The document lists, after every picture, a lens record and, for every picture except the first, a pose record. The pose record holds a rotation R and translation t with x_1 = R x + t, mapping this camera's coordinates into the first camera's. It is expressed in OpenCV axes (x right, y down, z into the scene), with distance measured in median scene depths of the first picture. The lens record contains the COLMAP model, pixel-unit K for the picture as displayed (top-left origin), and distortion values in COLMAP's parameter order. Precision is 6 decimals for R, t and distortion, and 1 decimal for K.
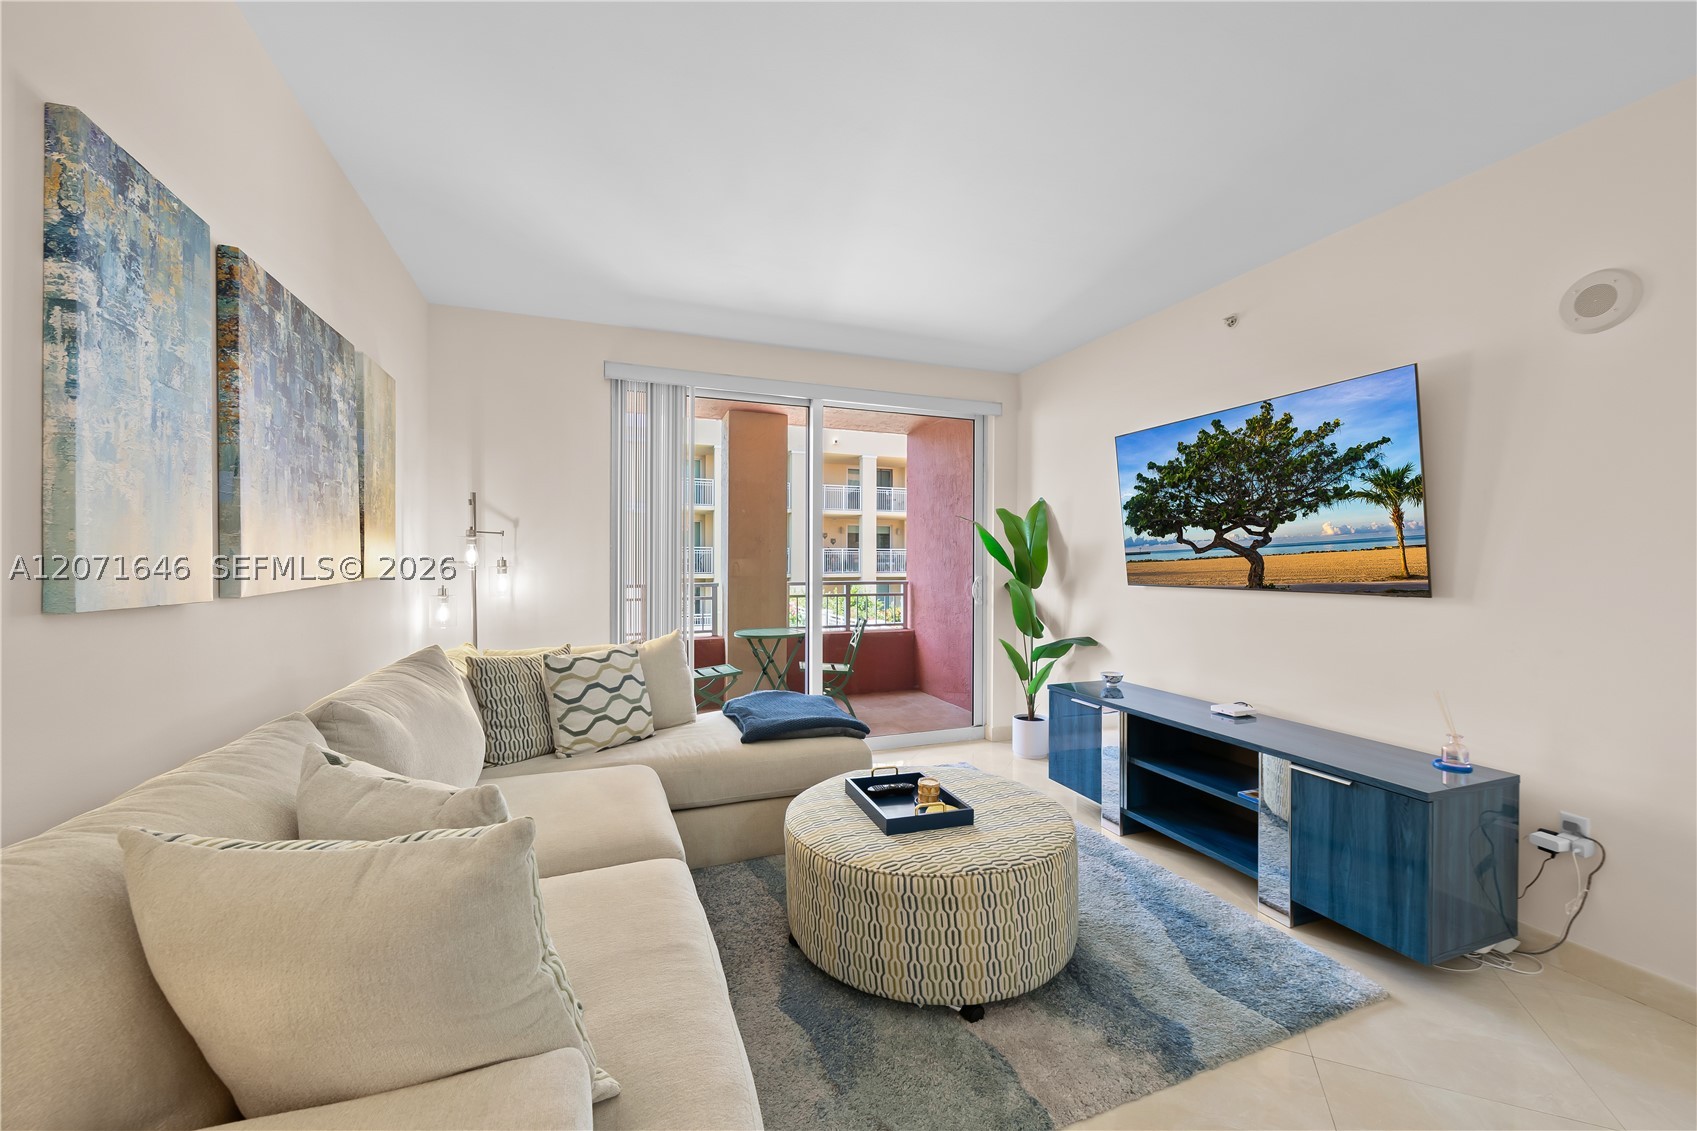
lens RADIAL K [[666.0, 0, 854.3], [0, 666.0, 564.5], [0, 0, 1]] dist [0.000660, -0.000678]
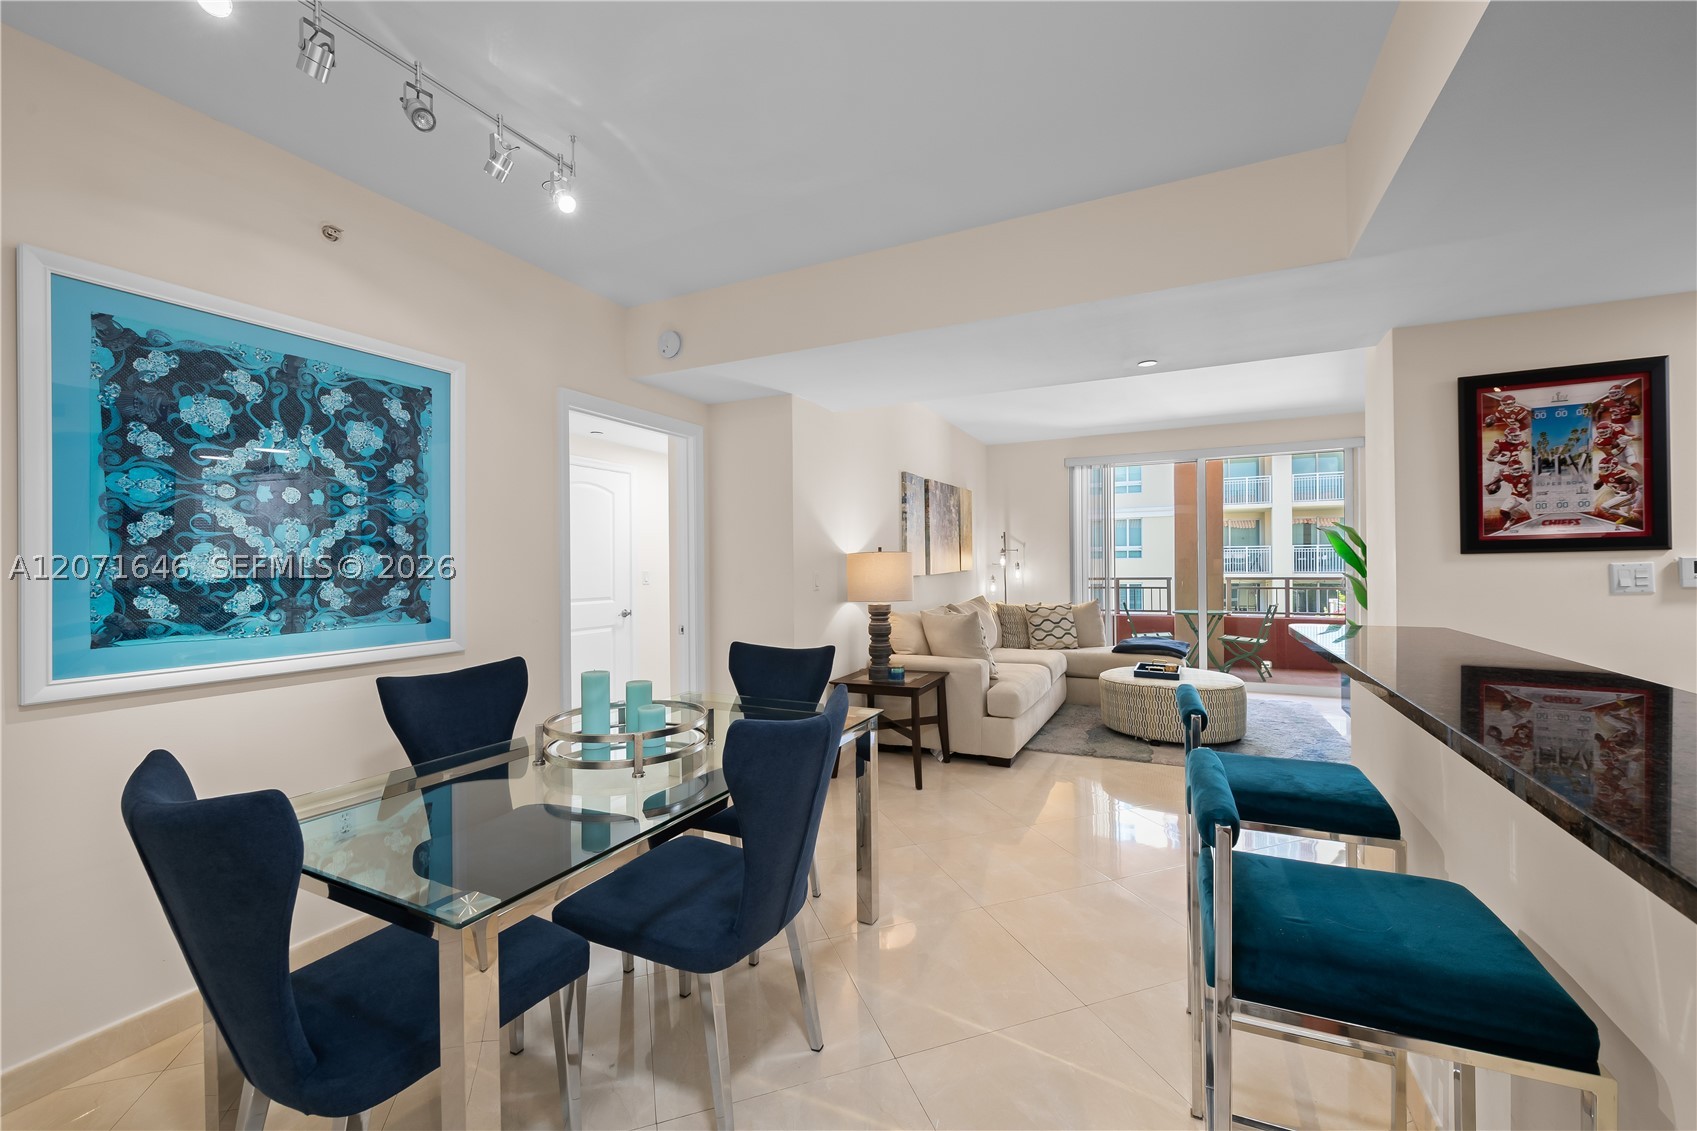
lens RADIAL K [[666.0, 0, 854.3], [0, 666.0, 564.5], [0, 0, 1]] dist [0.000660, -0.000678]
pose [[0.678994, -0.008109, -0.734099, 0.806629], [0.007911, 0.999962, -0.003728, 0.001378], [0.734101, -0.003276, 0.679032, -0.976073]]
